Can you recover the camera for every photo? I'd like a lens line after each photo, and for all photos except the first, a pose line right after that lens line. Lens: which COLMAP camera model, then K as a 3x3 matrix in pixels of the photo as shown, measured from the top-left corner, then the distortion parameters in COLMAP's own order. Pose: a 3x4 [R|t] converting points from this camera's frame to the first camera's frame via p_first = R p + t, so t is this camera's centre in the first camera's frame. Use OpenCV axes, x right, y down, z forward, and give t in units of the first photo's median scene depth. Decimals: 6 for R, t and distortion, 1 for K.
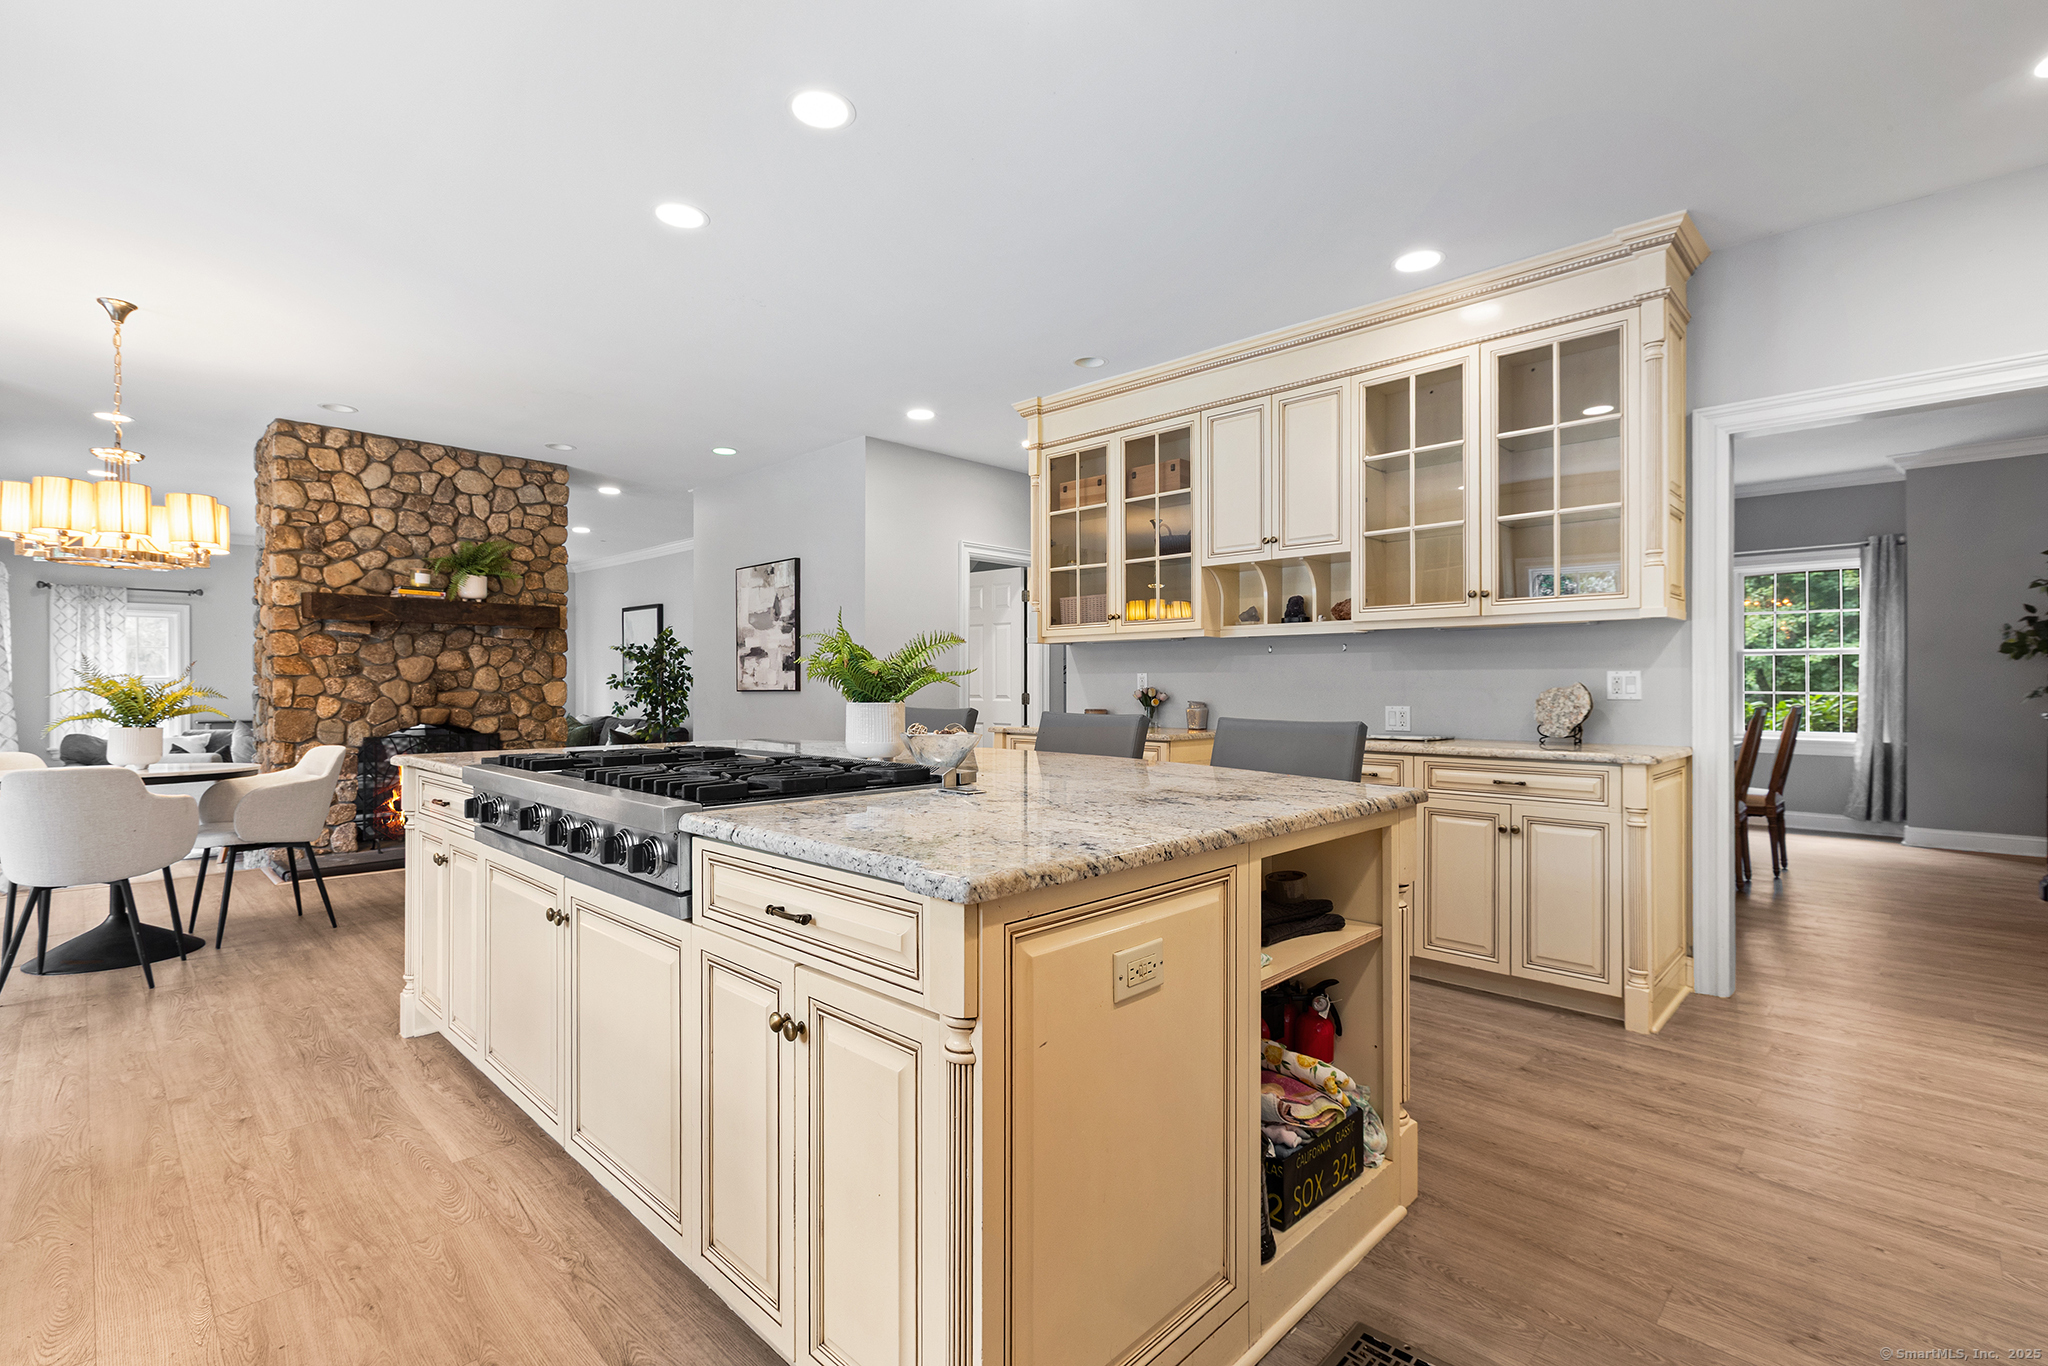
lens RADIAL K [[921.7, 0, 1020.8], [0, 921.7, 681.8], [0, 0, 1]] dist [0.003288, -0.001328]
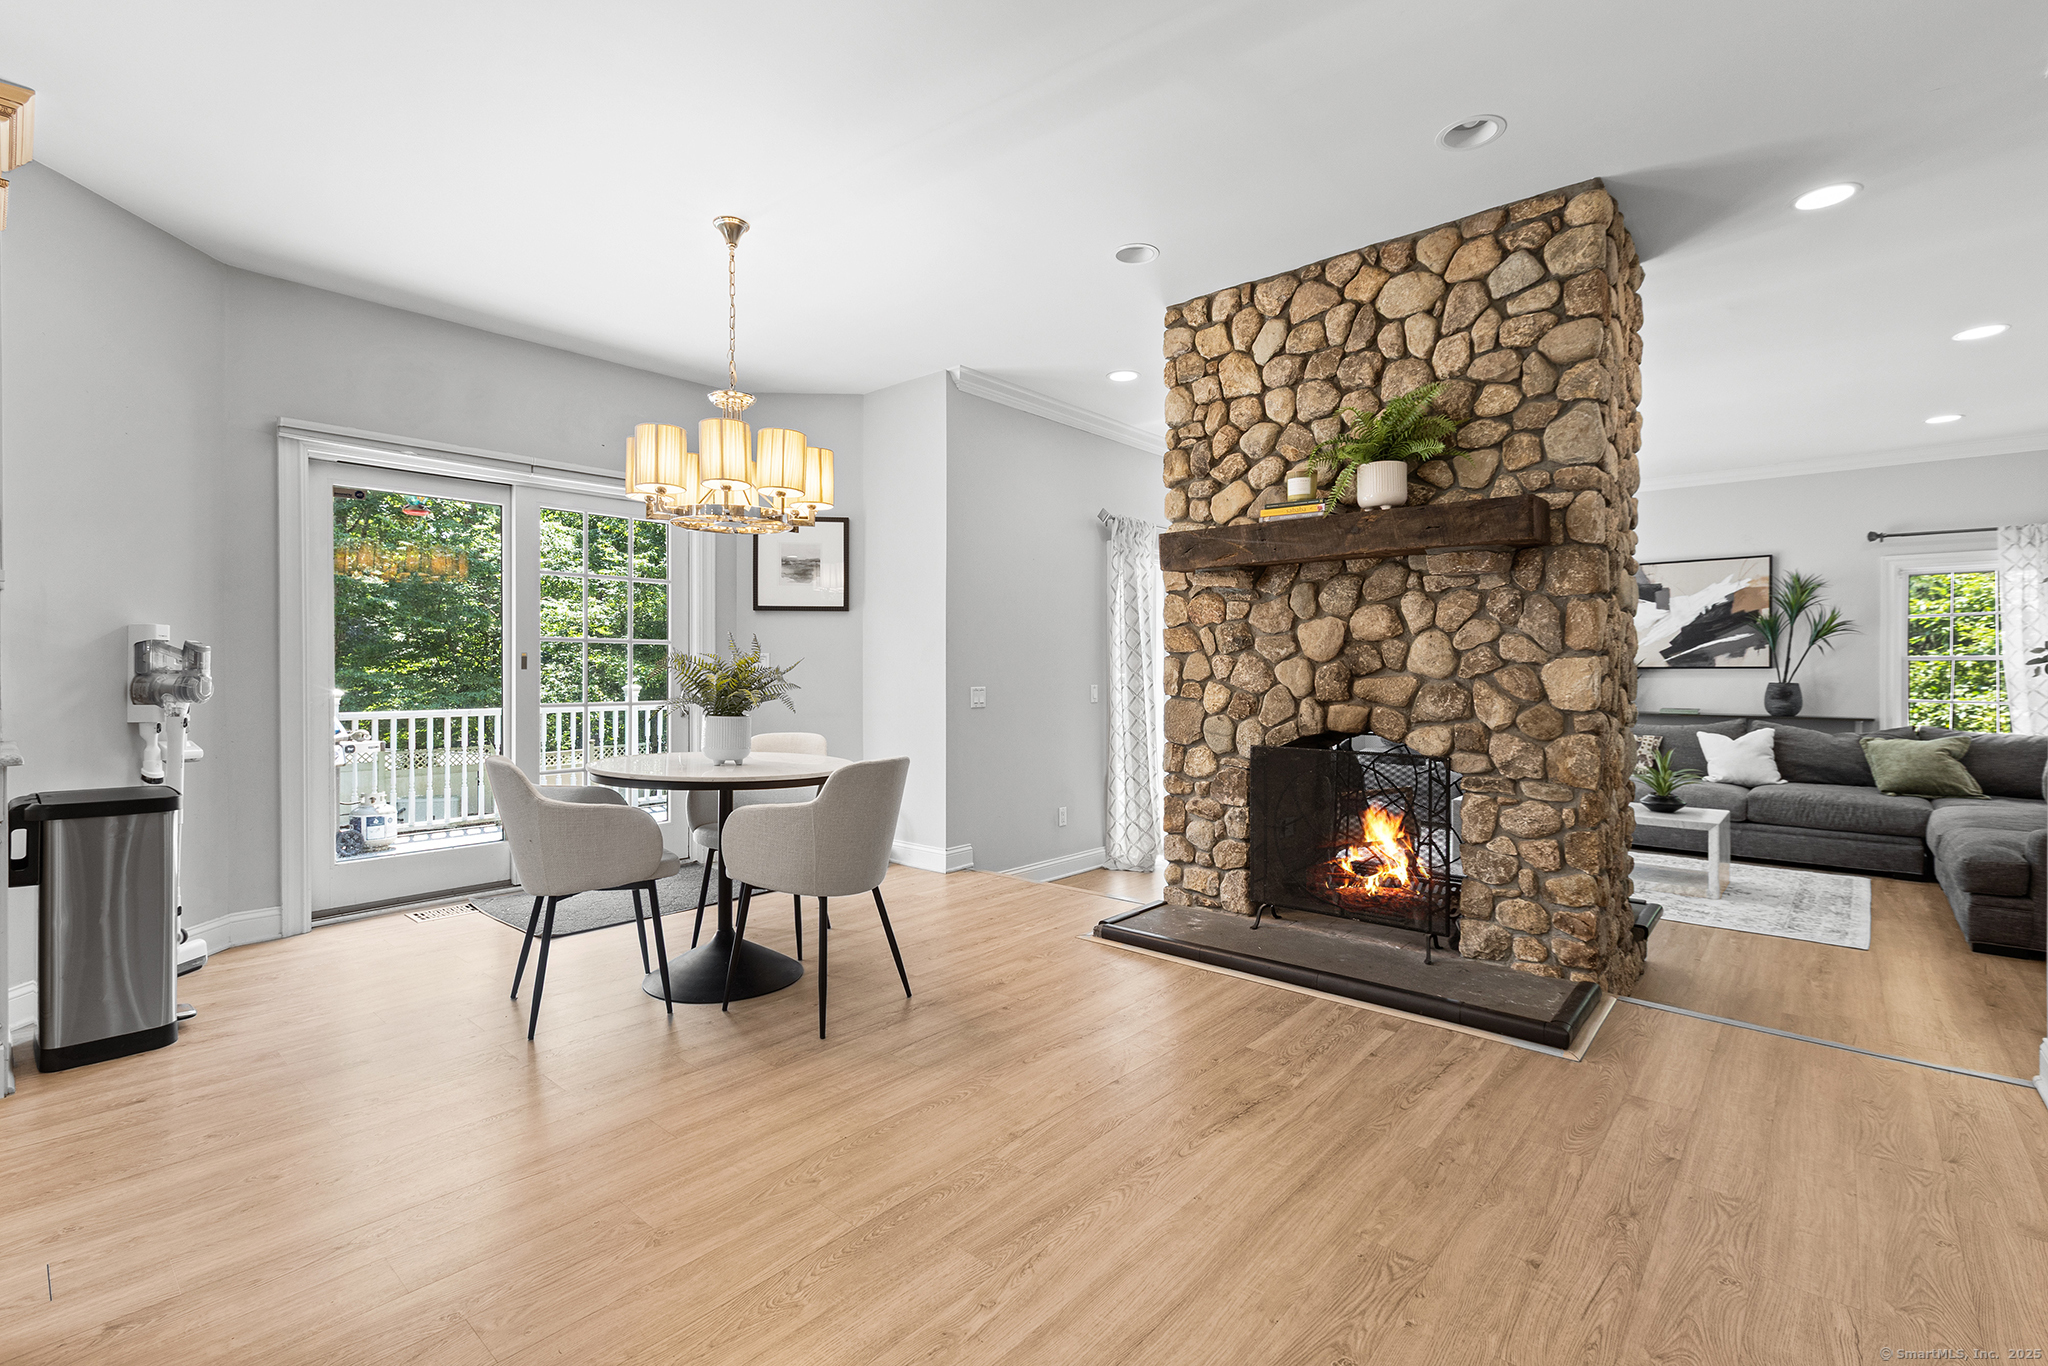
lens RADIAL K [[921.7, 0, 1015.6], [0, 921.7, 671.7], [0, 0, 1]] dist [0.003288, -0.001328]
pose [[0.052641, 0.003668, -0.998607, -0.061735], [0.003087, 0.999988, 0.003836, 0.004382], [0.998609, -0.003284, 0.052629, 0.758230]]
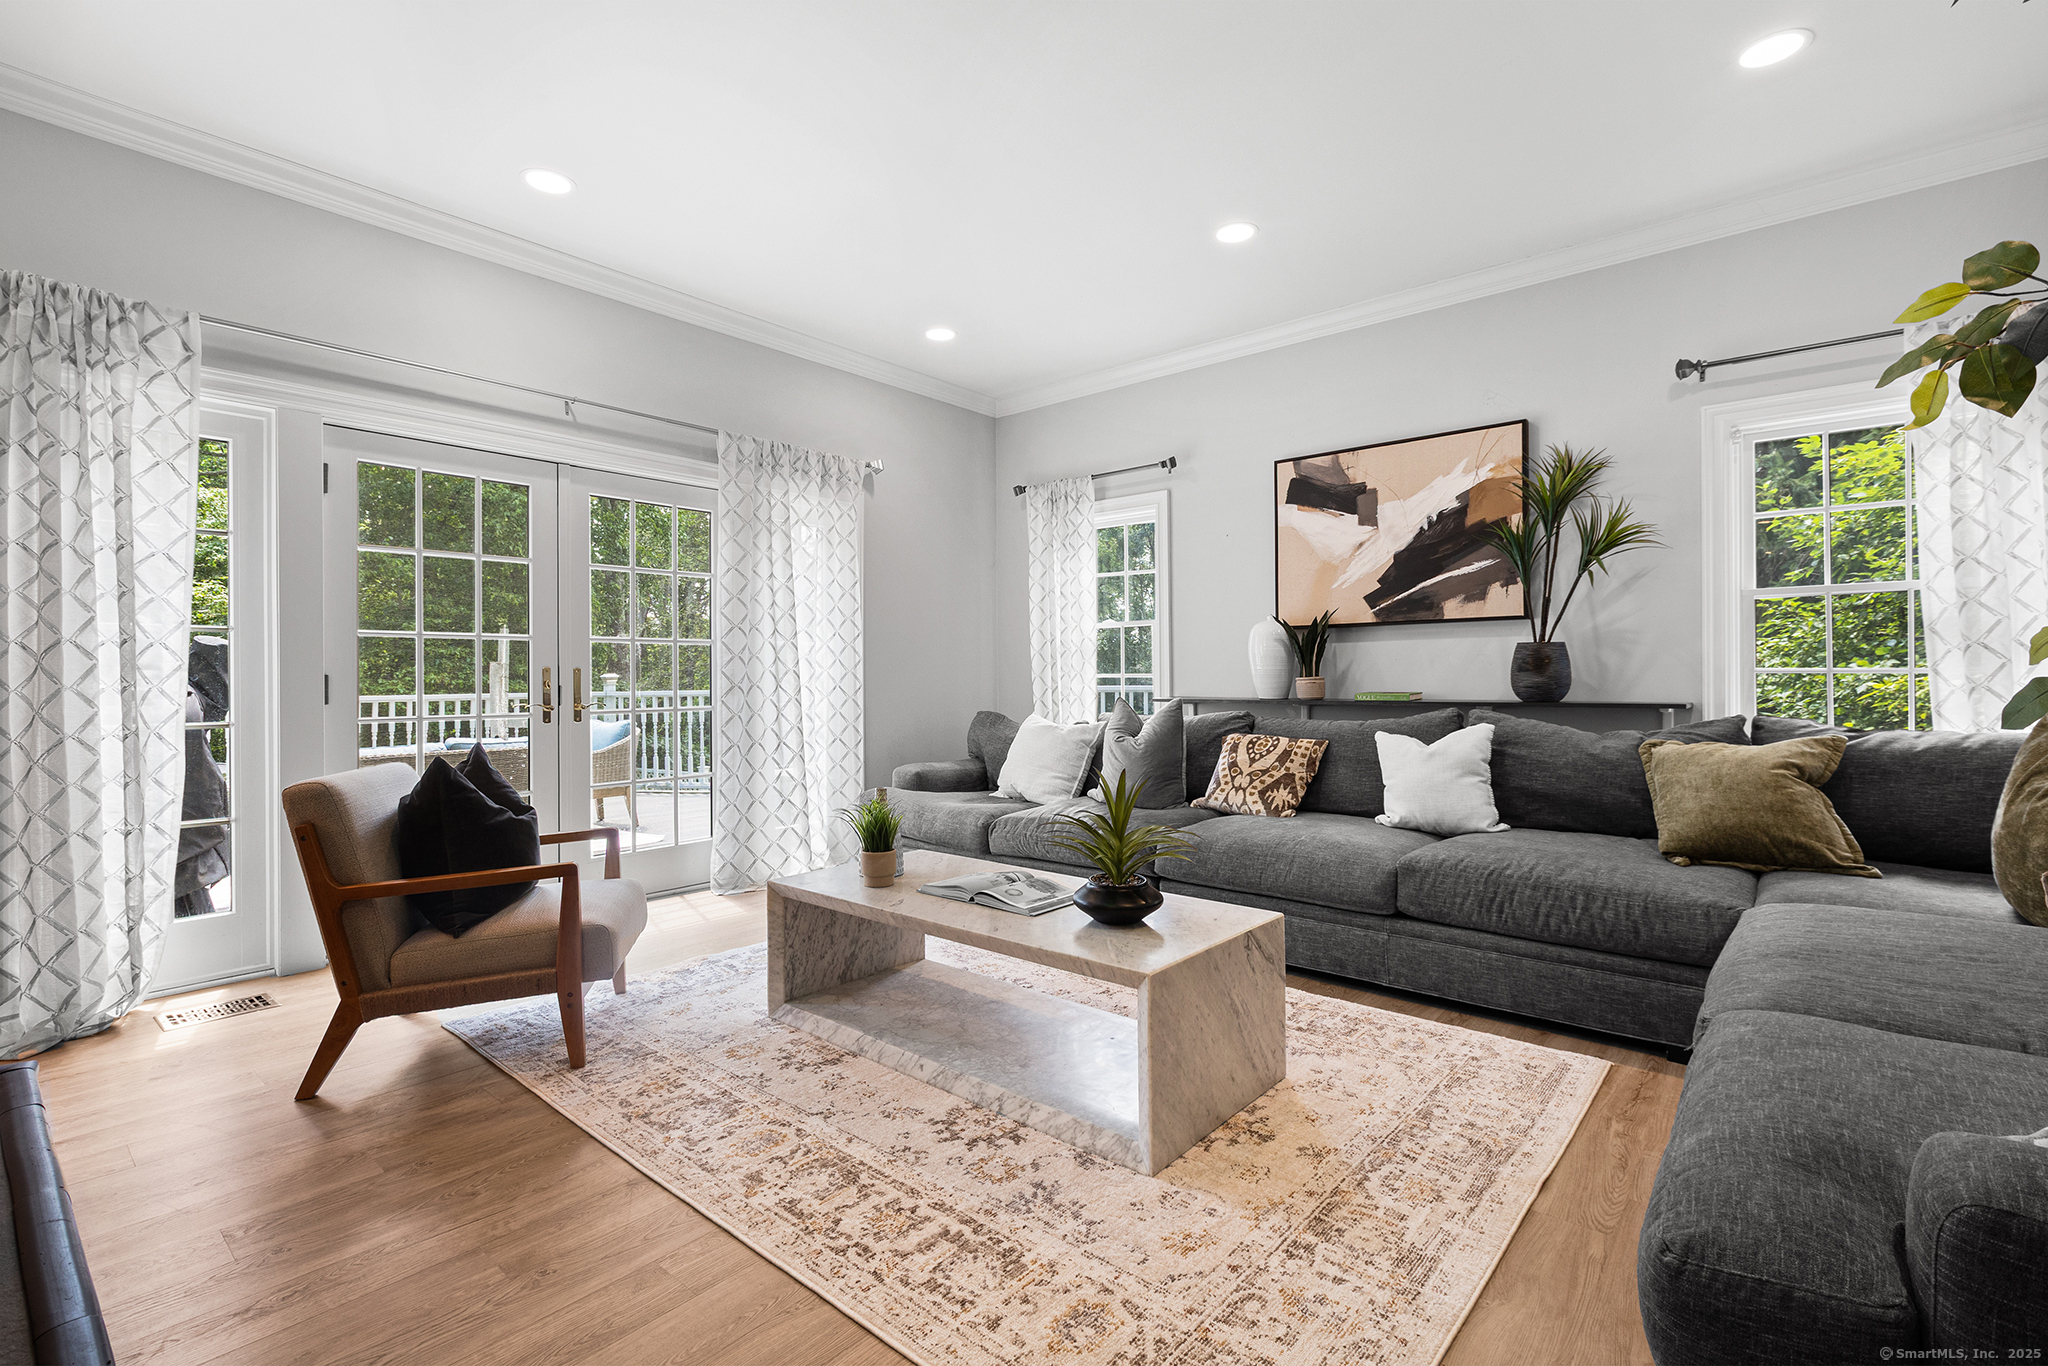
lens RADIAL K [[921.7, 0, 1010.5], [0, 921.7, 673.9], [0, 0, 1]] dist [0.003288, -0.001328]
pose [[0.069825, 0.002421, -0.997556, -0.548569], [0.010560, 0.999939, 0.003166, 0.041982], [0.997503, -0.010755, 0.069795, 1.366697]]
